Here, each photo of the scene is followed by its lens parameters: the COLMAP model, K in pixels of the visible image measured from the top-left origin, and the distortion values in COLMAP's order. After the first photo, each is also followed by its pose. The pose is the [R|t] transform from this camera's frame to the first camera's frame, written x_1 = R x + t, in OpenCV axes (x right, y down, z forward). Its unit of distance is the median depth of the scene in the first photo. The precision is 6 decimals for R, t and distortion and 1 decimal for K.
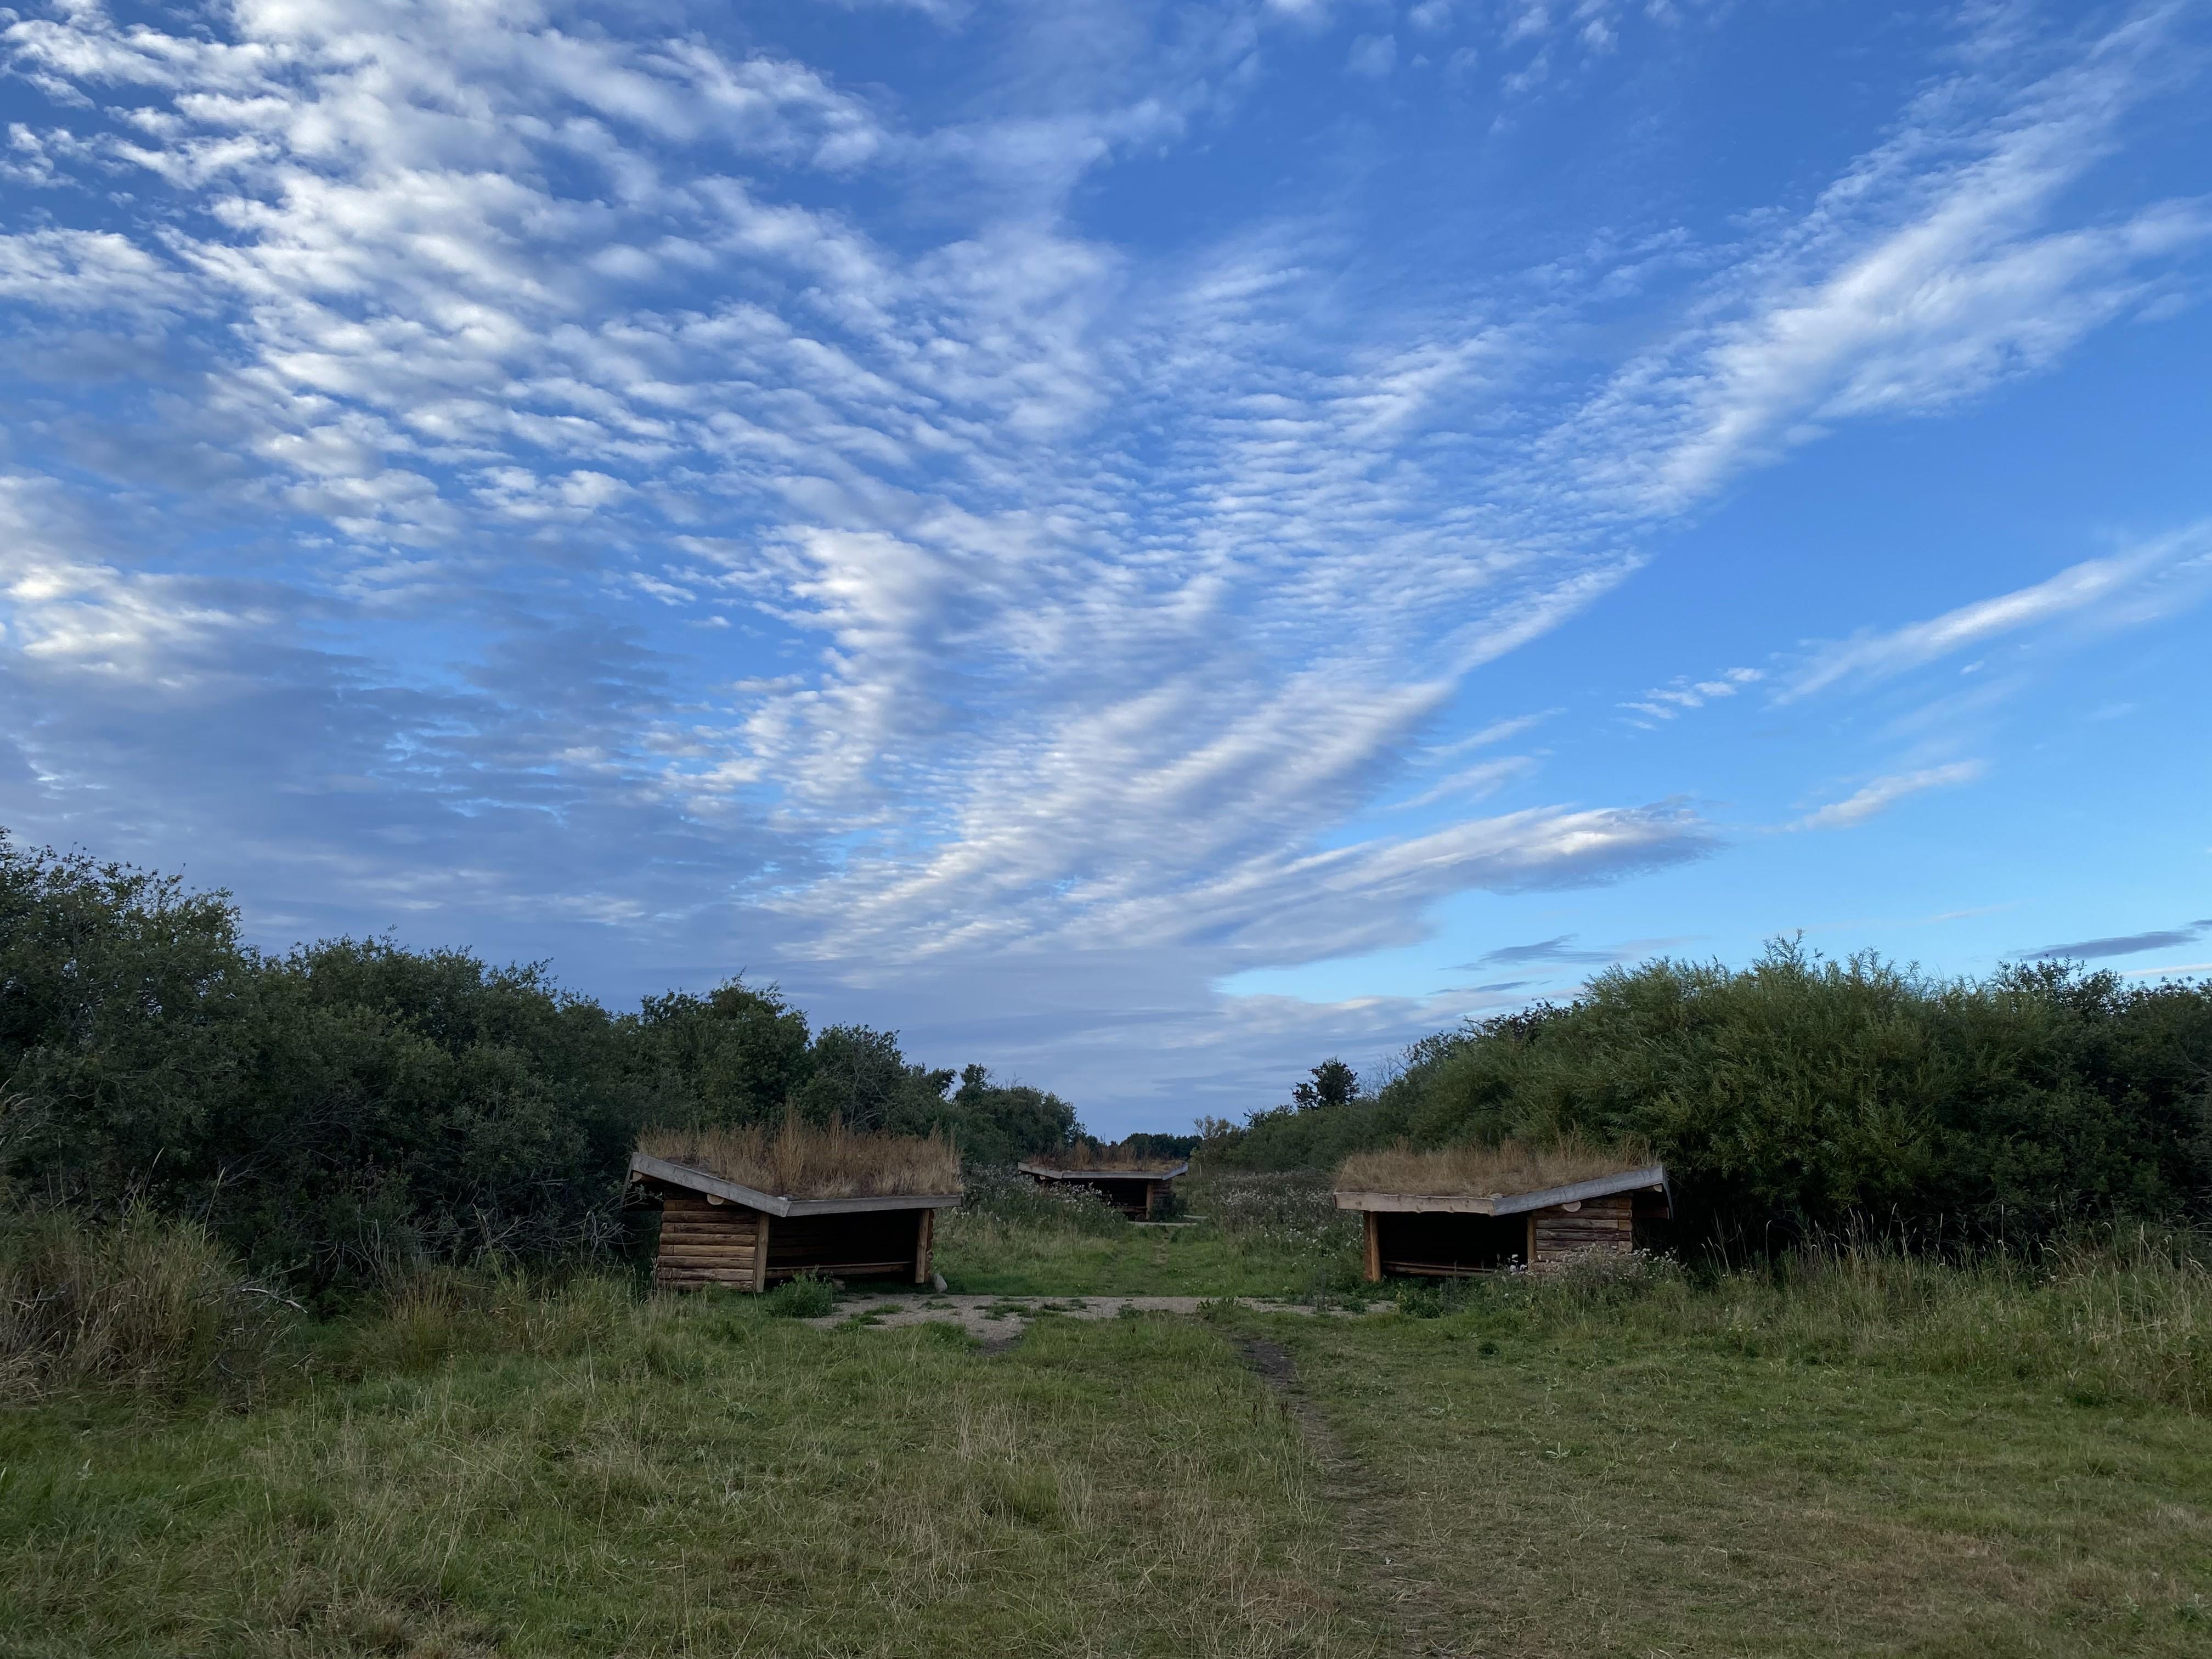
lens RADIAL K [[1667.1, 0, 1106.0], [0, 1667.1, 829.5], [0, 0, 1]] dist [-0.004074, -0.002692]
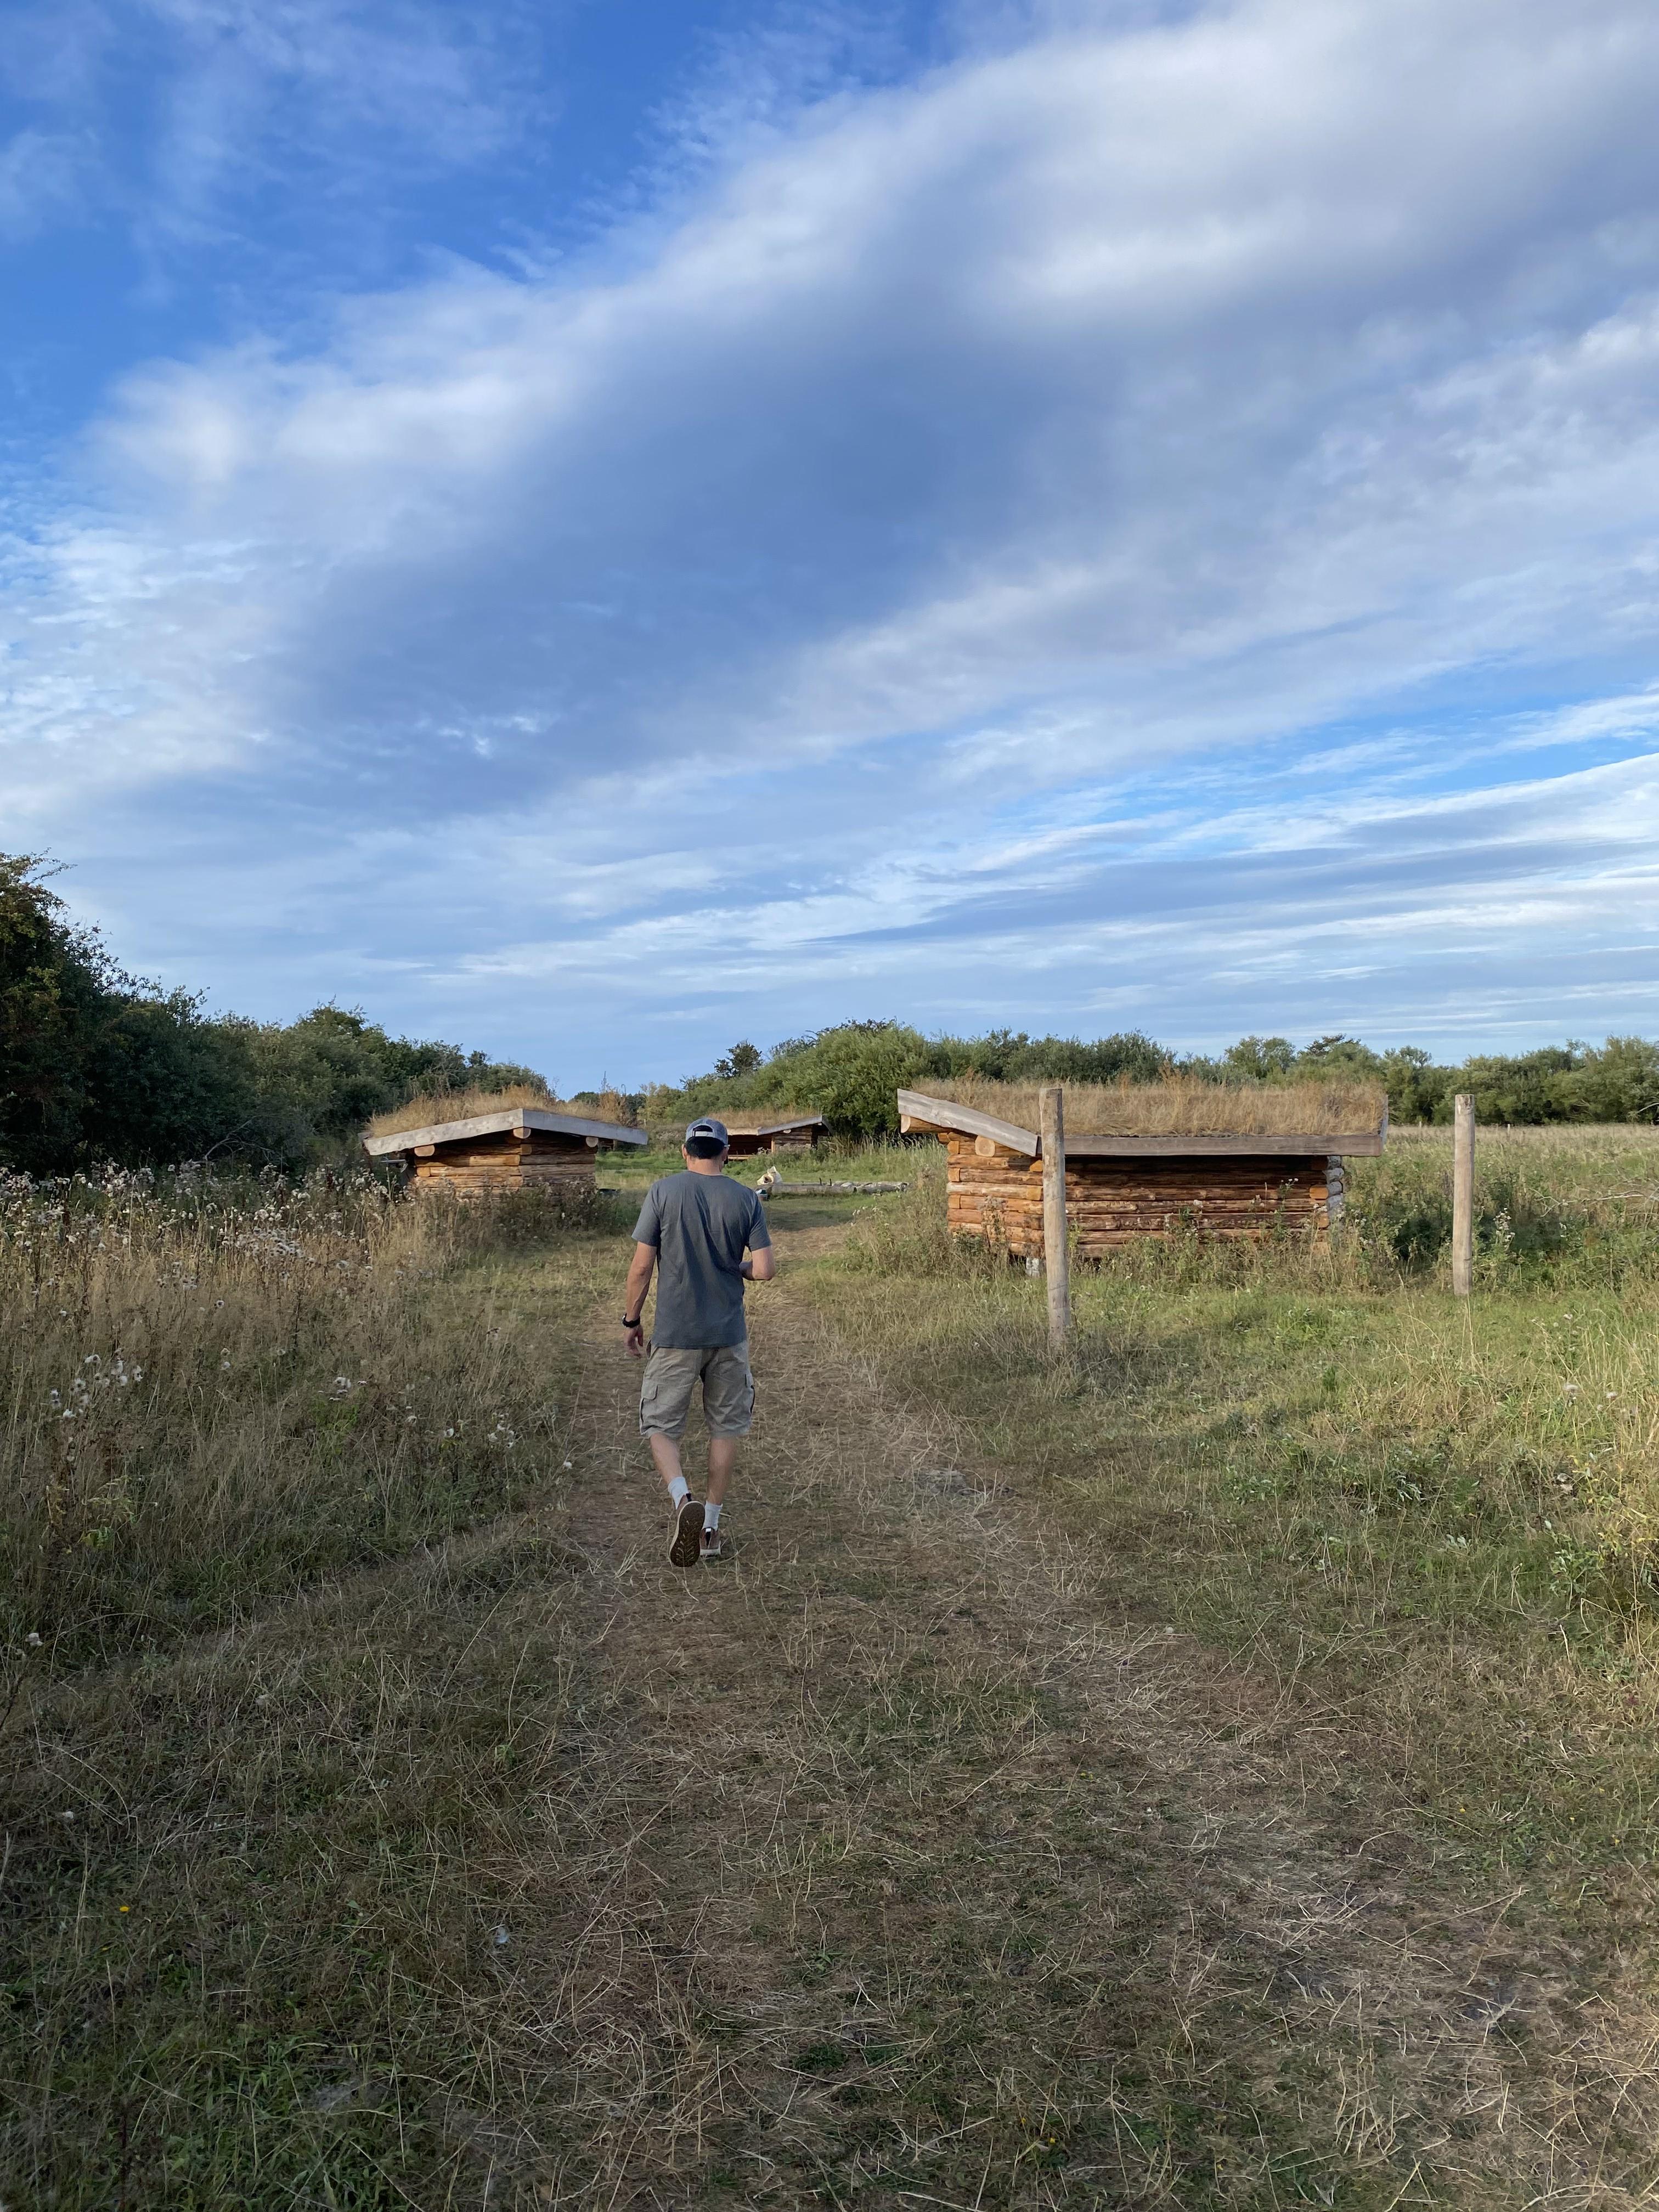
lens RADIAL K [[1672.9, 0, 829.5], [0, 1672.9, 1106.0], [0, 0, 1]] dist [0.000313, 0.000000]
pose [[0.986254, -0.015058, 0.164549, -0.080035], [-0.016195, 0.982235, 0.186953, -0.276806], [-0.164441, -0.187047, 0.968490, -1.408741]]
